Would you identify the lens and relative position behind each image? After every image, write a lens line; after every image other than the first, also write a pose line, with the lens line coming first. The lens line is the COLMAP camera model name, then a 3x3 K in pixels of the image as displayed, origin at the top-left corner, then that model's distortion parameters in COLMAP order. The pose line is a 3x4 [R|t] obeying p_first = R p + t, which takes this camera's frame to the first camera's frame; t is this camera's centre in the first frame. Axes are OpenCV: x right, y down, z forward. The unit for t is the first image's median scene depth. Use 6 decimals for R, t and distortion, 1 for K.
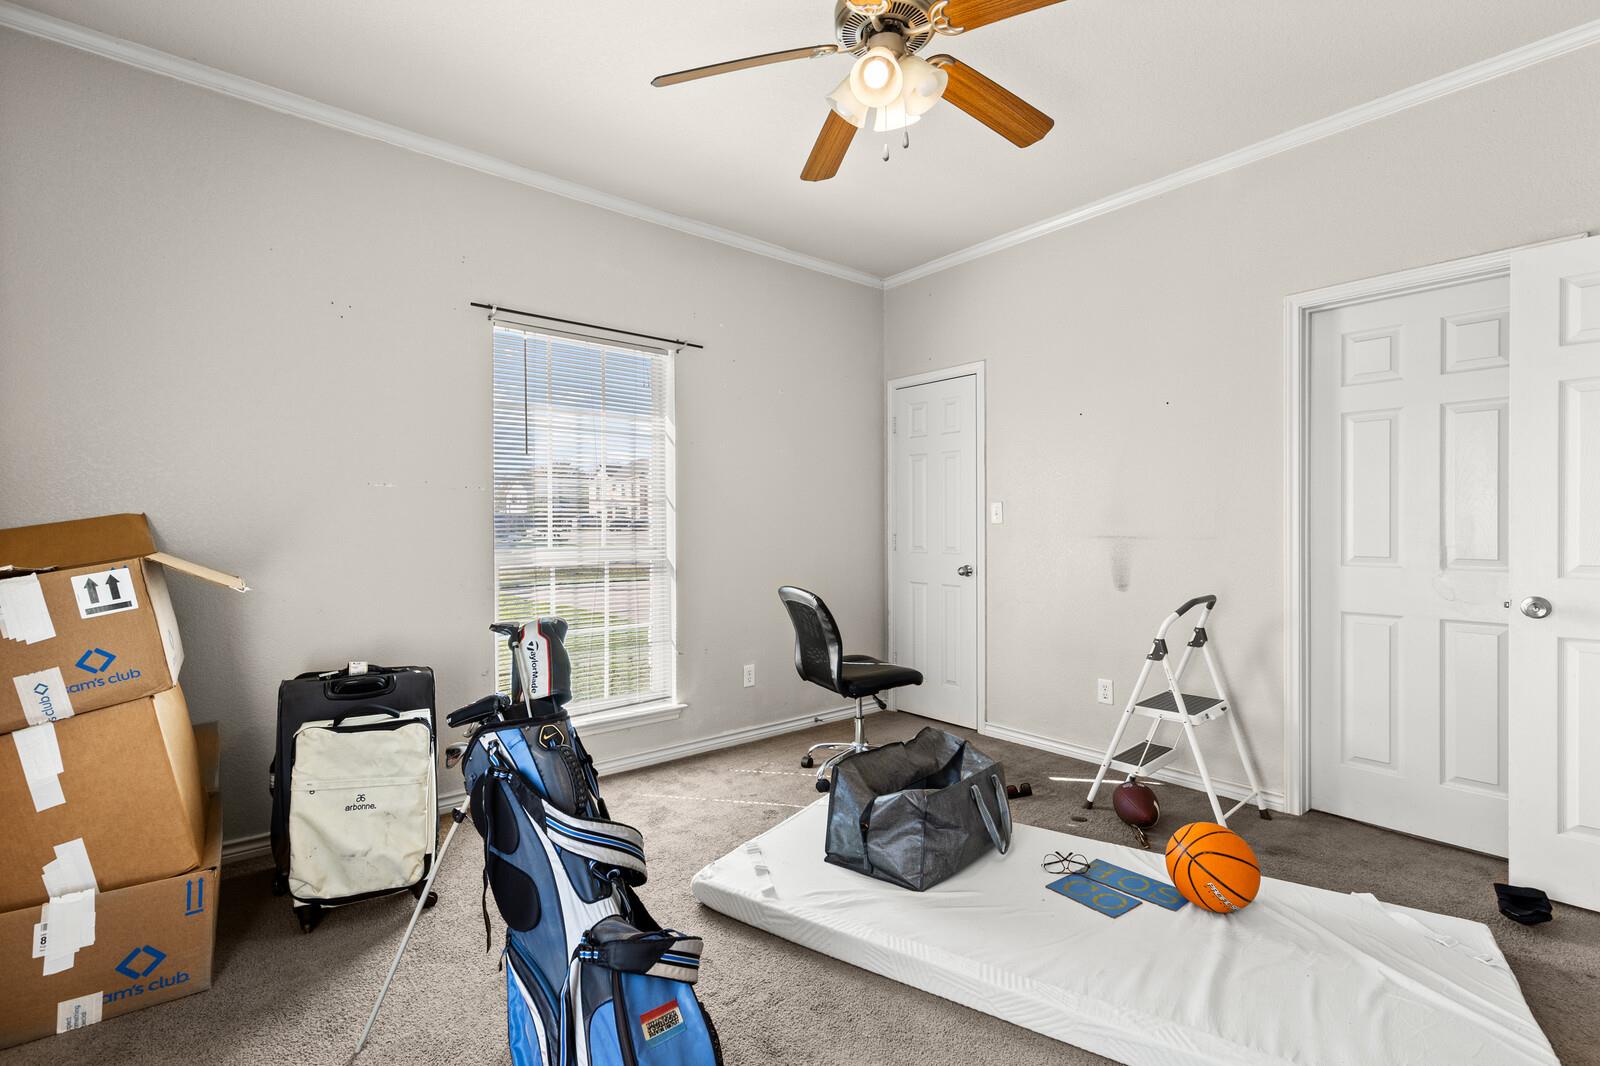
lens RADIAL K [[726.0, 0, 789.4], [0, 726.0, 534.3], [0, 0, 1]] dist [0.007749, -0.001313]
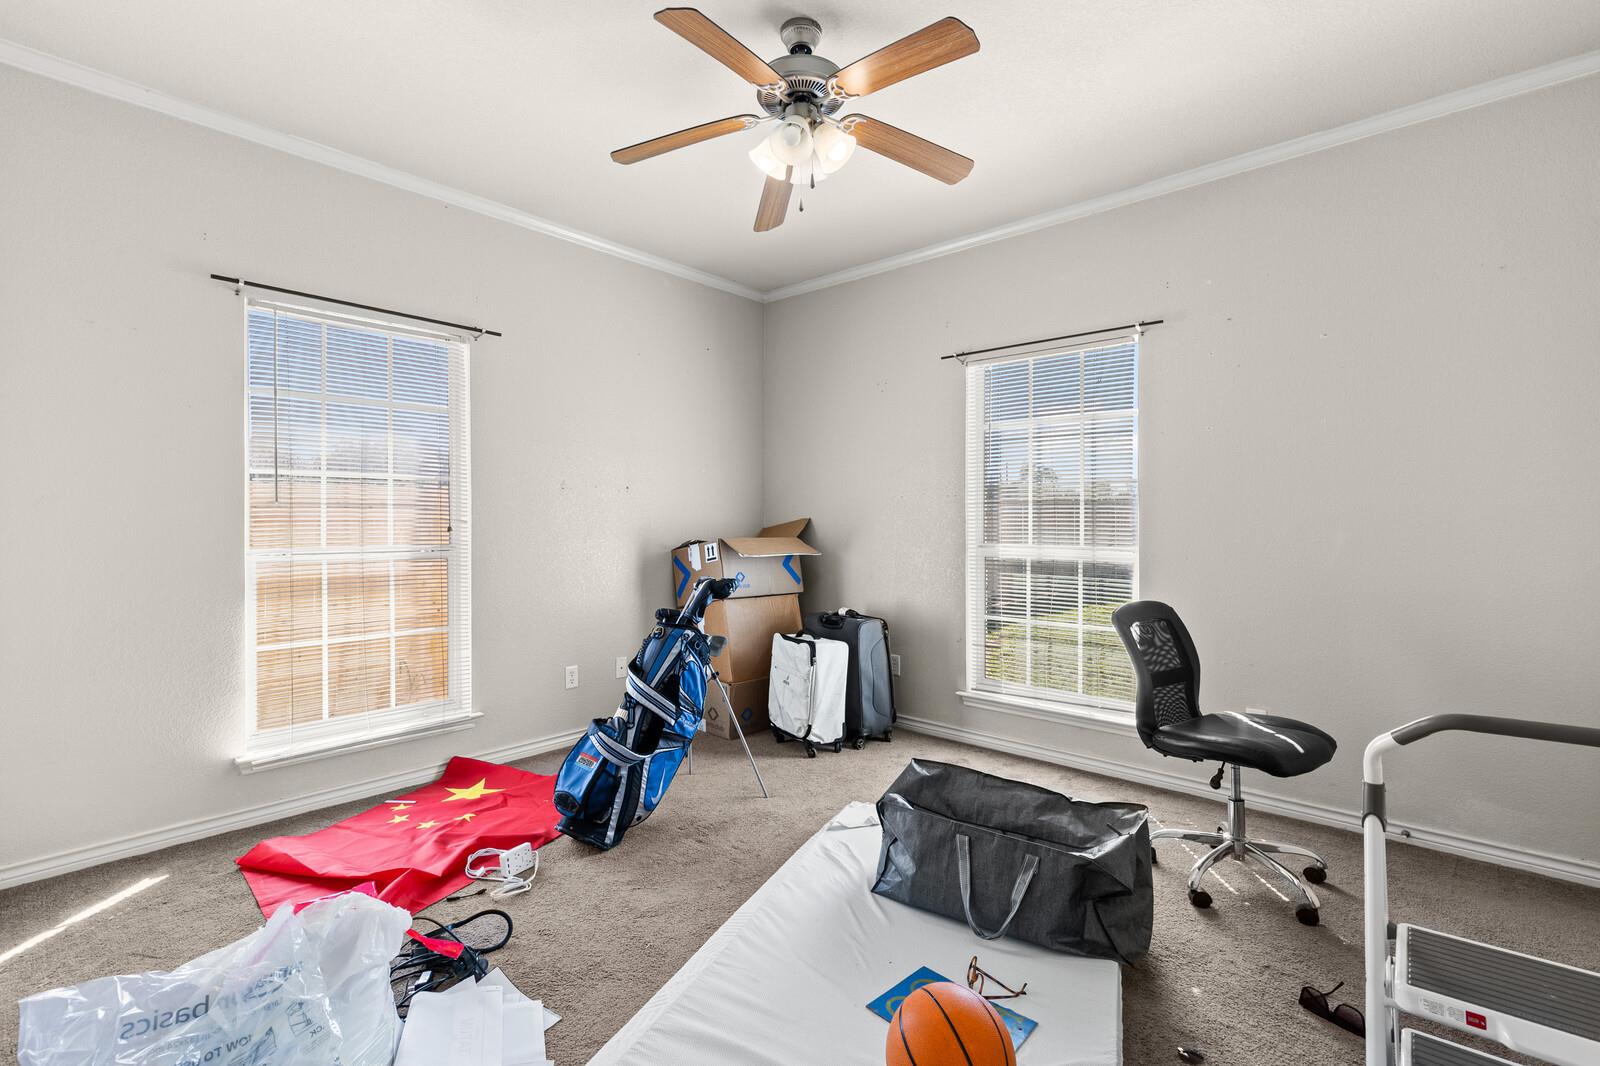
lens RADIAL K [[726.0, 0, 789.8], [0, 726.0, 525.6], [0, 0, 1]] dist [0.007749, -0.001313]
pose [[0.142399, 0.001742, -0.989808, 1.022736], [-0.013242, 0.999912, -0.000146, -0.008827], [0.989721, 0.013128, 0.142409, 0.654494]]
